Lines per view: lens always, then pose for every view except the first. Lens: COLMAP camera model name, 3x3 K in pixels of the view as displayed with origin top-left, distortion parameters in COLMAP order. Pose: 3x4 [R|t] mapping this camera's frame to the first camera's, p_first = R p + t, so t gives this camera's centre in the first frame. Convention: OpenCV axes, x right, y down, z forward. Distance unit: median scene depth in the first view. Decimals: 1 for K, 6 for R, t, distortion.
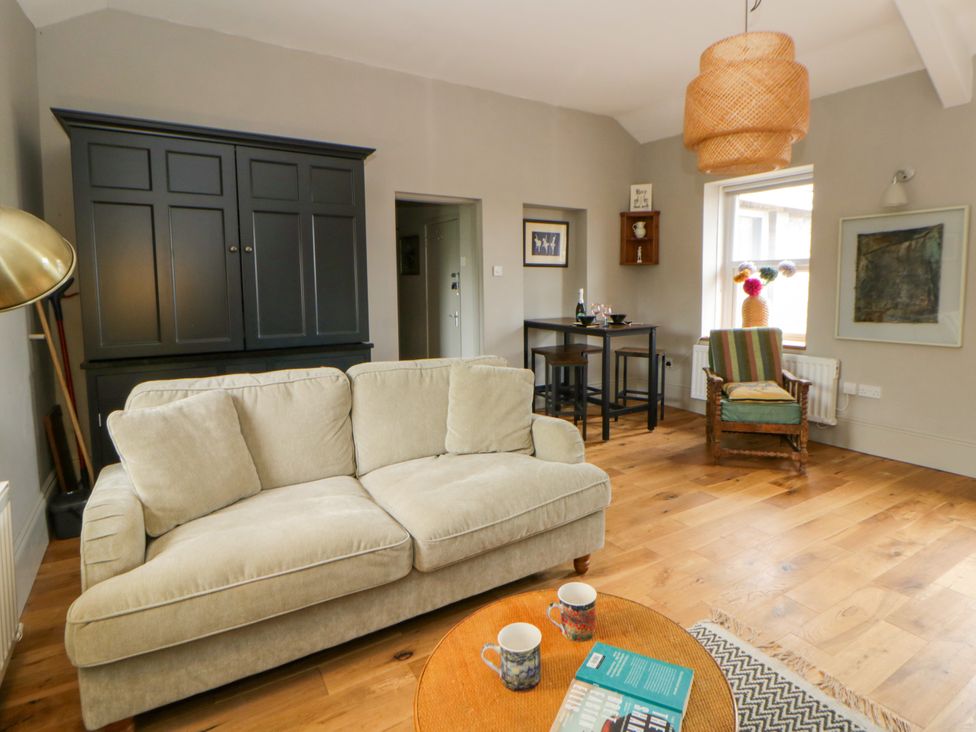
lens RADIAL K [[525.7, 0, 502.3], [0, 525.7, 332.0], [0, 0, 1]] dist [-0.021724, -0.002209]
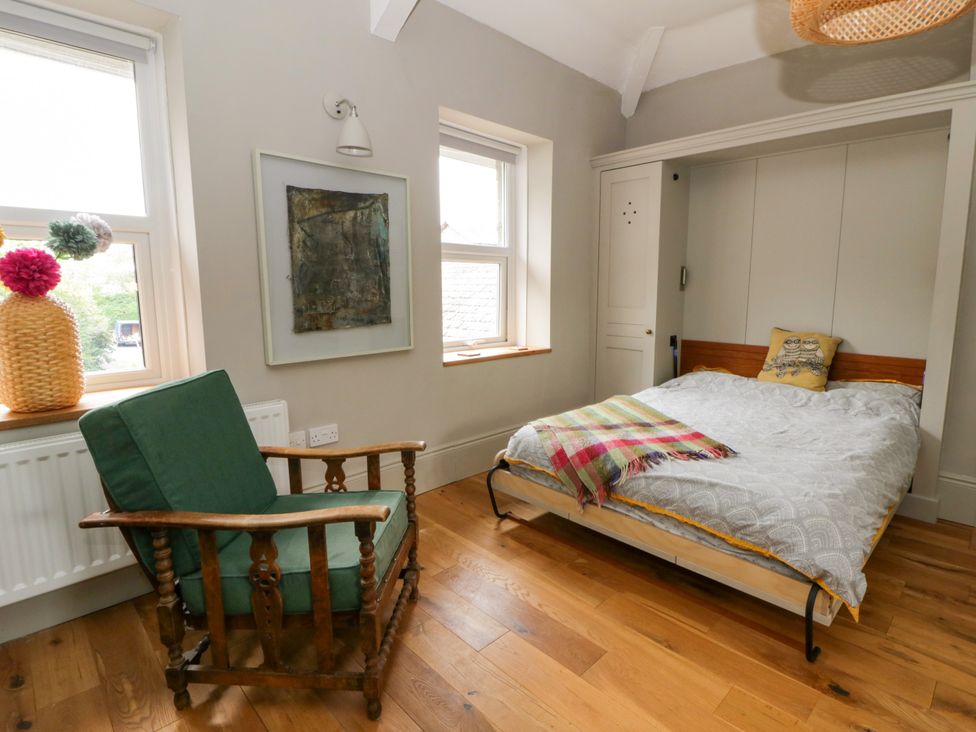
lens RADIAL K [[512.2, 0, 501.5], [0, 512.2, 355.0], [0, 0, 1]] dist [0.005083, -0.015259]
pose [[-0.231453, -0.125695, 0.964692, 0.043937], [0.084468, 0.985277, 0.148643, -0.065184], [-0.969172, 0.115889, -0.217428, 0.927772]]
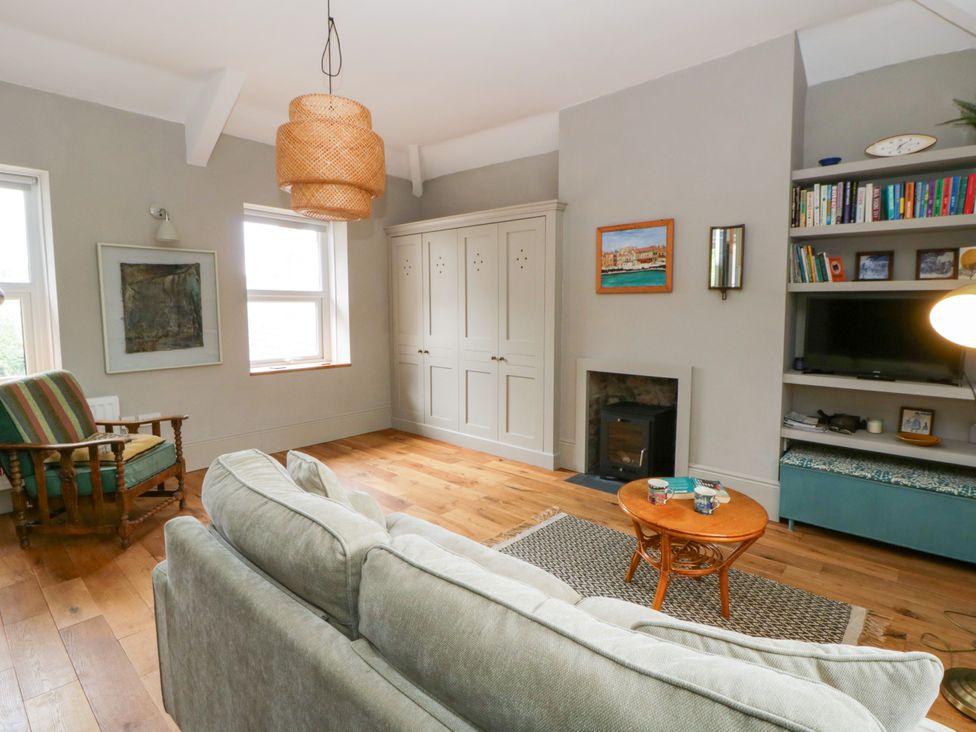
lens RADIAL K [[512.2, 0, 501.0], [0, 512.2, 351.2], [0, 0, 1]] dist [0.005083, -0.015259]
pose [[-0.300811, -0.078515, 0.950446, -0.445809], [0.083663, 0.990590, 0.108310, -0.070723], [-0.950007, 0.112098, -0.291412, 0.635923]]
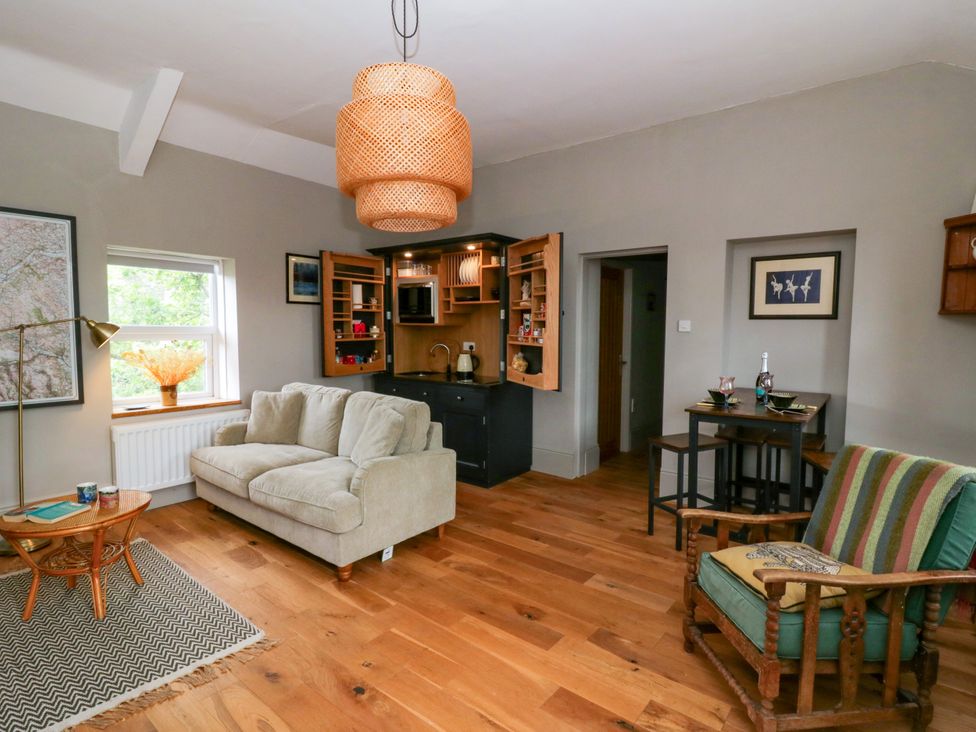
lens RADIAL K [[512.2, 0, 496.3], [0, 512.2, 363.6], [0, 0, 1]] dist [0.005083, -0.015259]
pose [[0.346142, 0.079804, -0.934782, 0.837153], [-0.092794, 0.994402, 0.050533, -0.086648], [0.933582, 0.069250, 0.351610, 0.537884]]
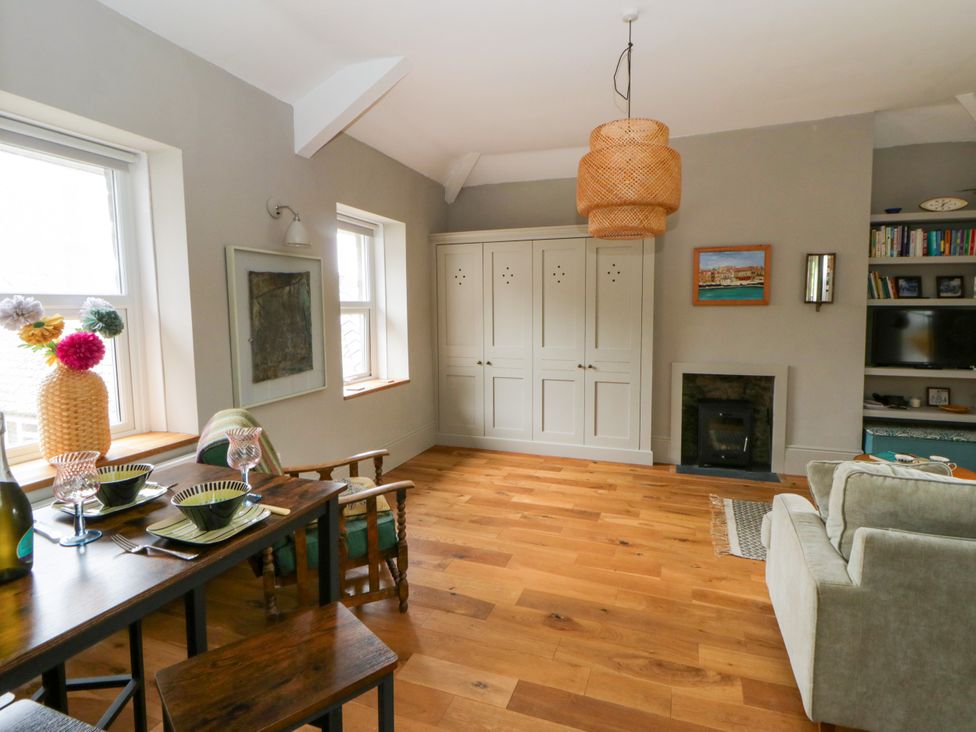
lens RADIAL K [[512.2, 0, 505.1], [0, 512.2, 347.2], [0, 0, 1]] dist [0.005083, -0.015259]
pose [[-0.636266, -0.051650, 0.769739, -0.151722], [0.076051, 0.988697, 0.129206, -0.147863], [-0.767712, 0.140749, -0.625146, 1.220096]]
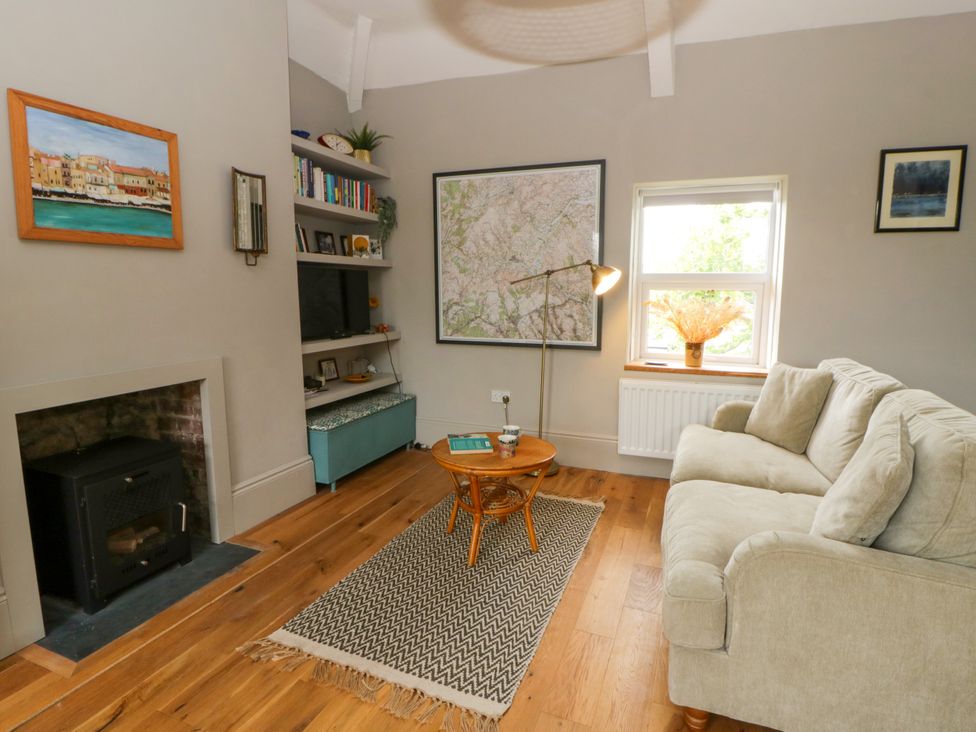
lens RADIAL K [[512.2, 0, 504.2], [0, 512.2, 348.6], [0, 0, 1]] dist [0.005083, -0.015259]
pose [[-0.792392, 0.076946, -0.605140, 0.423370], [-0.049596, 0.980602, 0.189630, -0.069207], [0.607993, 0.180274, -0.773205, 0.776362]]
